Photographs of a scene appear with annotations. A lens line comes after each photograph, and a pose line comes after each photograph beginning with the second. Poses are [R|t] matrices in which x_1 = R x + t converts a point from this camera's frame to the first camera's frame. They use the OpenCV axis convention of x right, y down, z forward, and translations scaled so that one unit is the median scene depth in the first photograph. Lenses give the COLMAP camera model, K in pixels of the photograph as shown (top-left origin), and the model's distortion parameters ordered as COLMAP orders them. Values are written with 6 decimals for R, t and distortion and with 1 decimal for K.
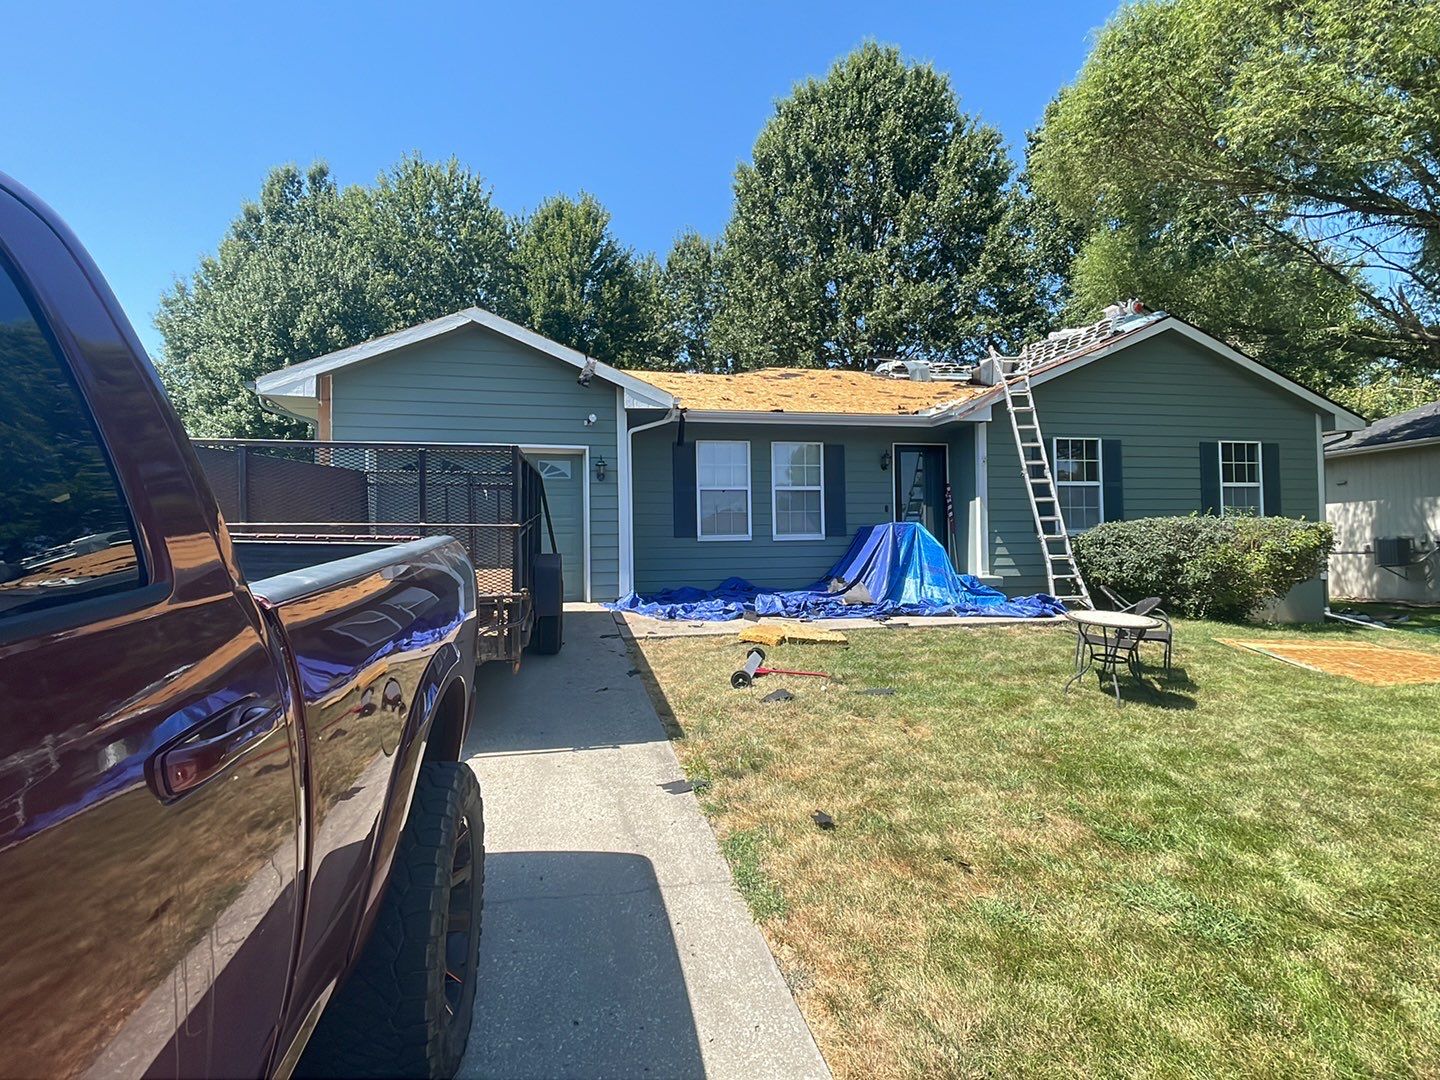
lens RADIAL K [[744.2, 0, 723.0], [0, 744.2, 539.1], [0, 0, 1]] dist [-0.029027, -0.007676]
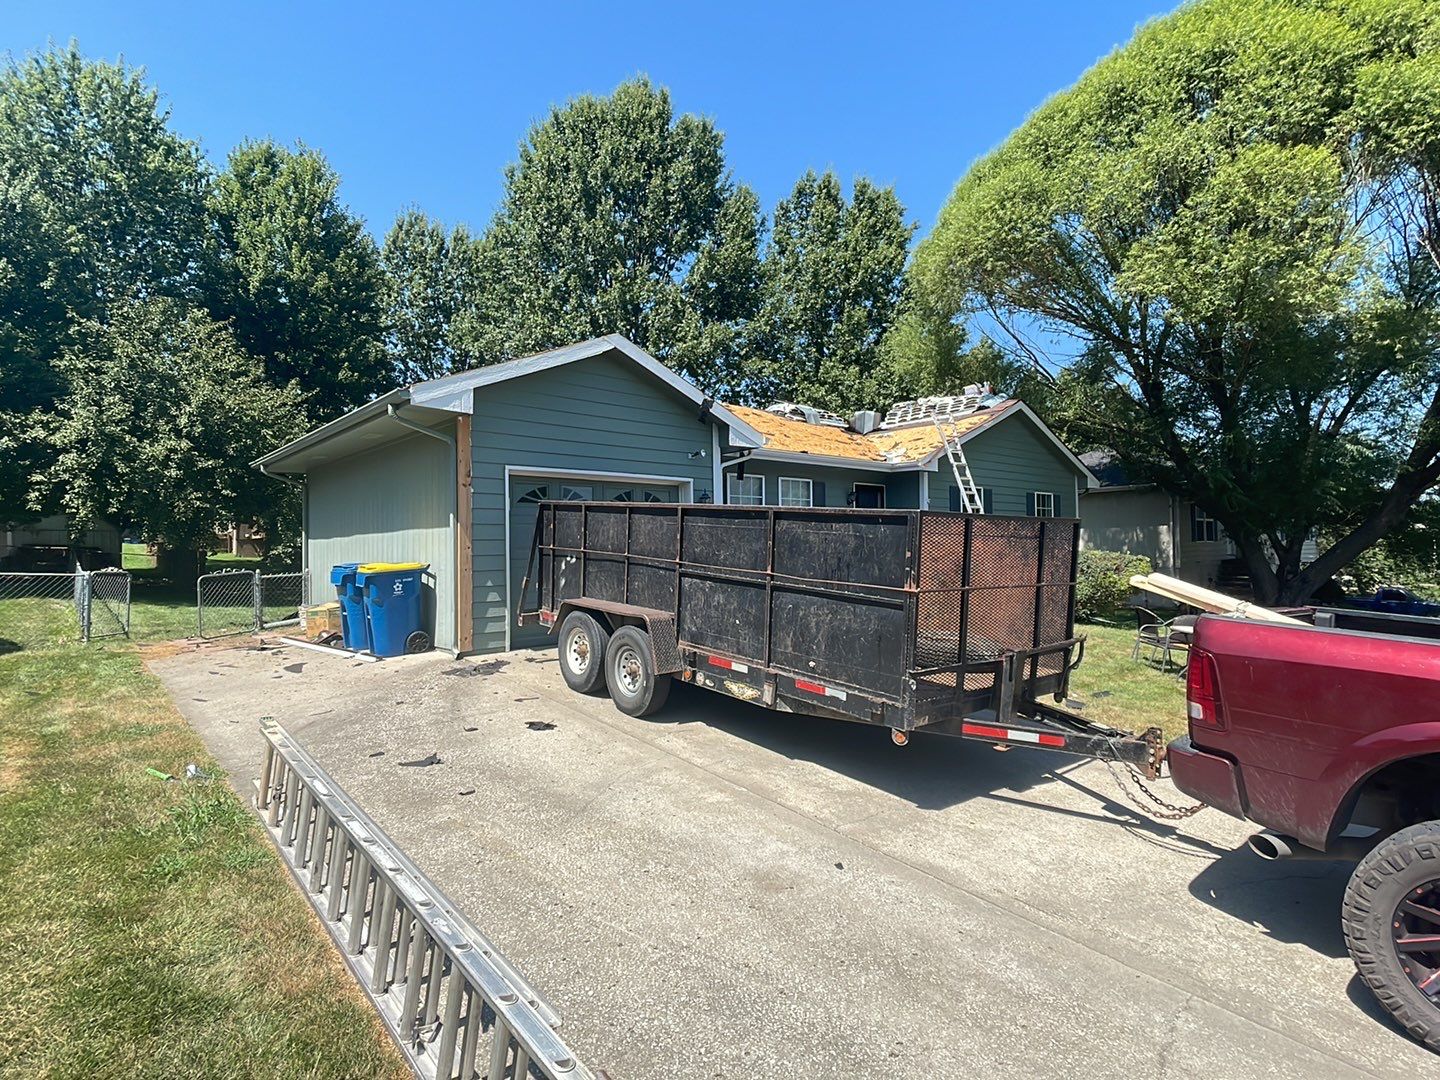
lens RADIAL K [[745.1, 0, 714.3], [0, 745.1, 521.6], [0, 0, 1]] dist [0.031050, -0.020566]
pose [[0.870539, 0.019334, 0.491719, -0.436851], [-0.005978, 0.999570, -0.028718, -0.024629], [-0.492063, 0.022061, 0.870280, 0.054435]]
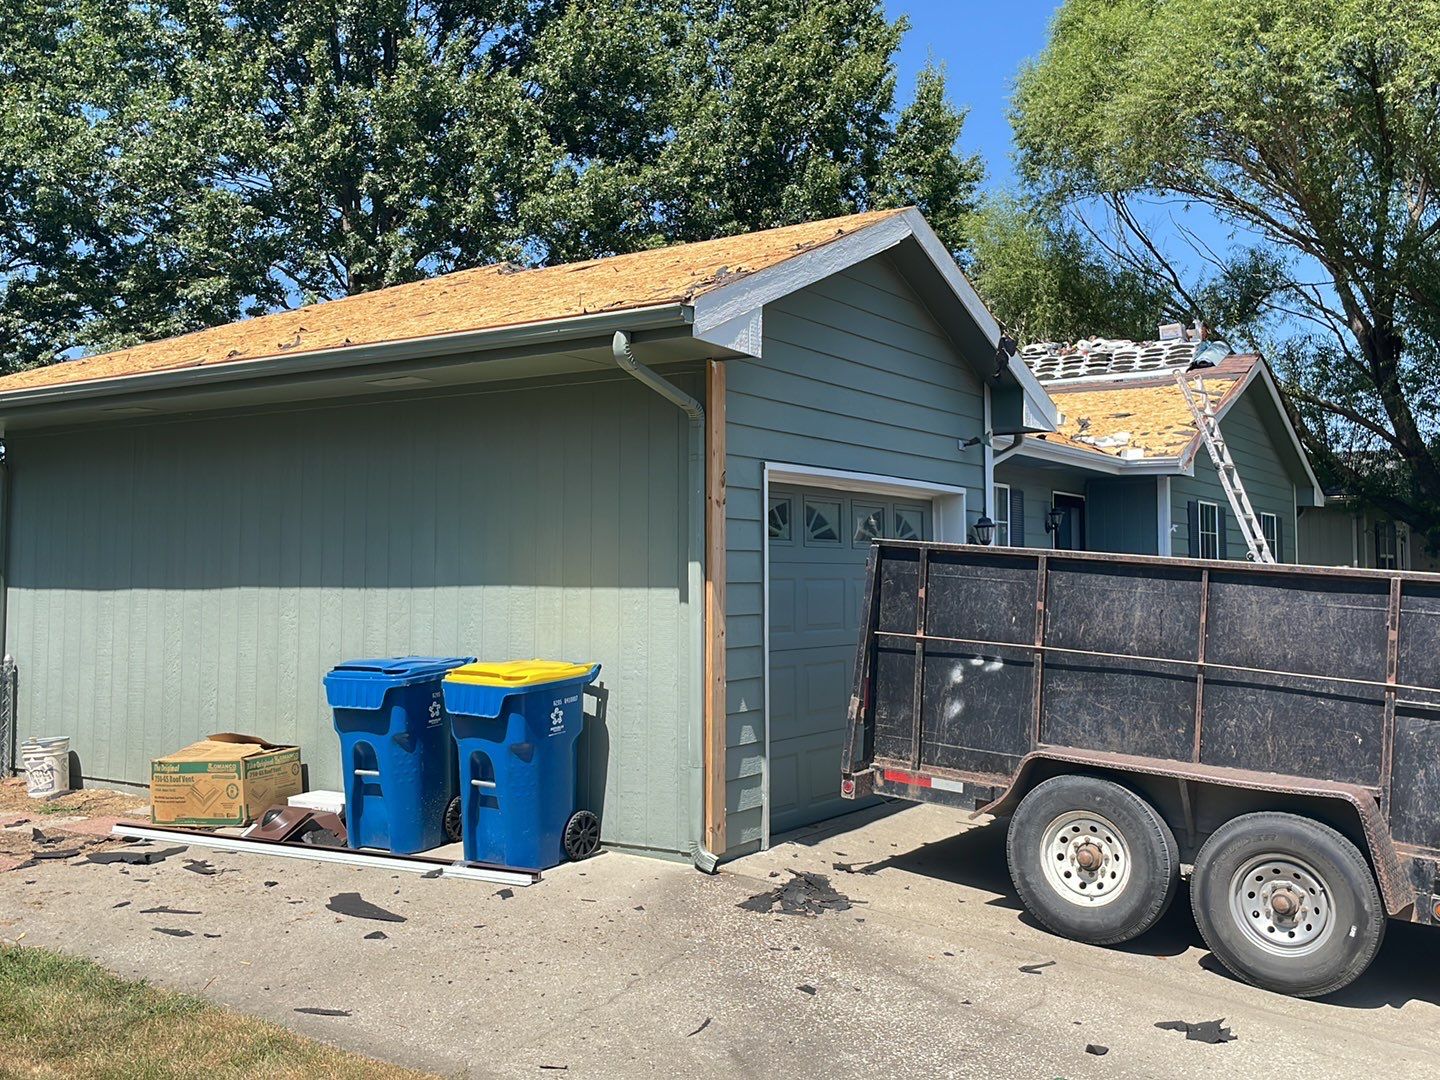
lens RADIAL K [[1381.5, 0, 718.0], [0, 1381.5, 479.9], [0, 0, 1]] dist [0.032324, 0.000000]
pose [[0.704095, 0.062164, 0.707379, -0.666050], [-0.021313, 0.997562, -0.066451, -0.041452], [-0.709785, 0.031712, 0.703704, 0.275439]]
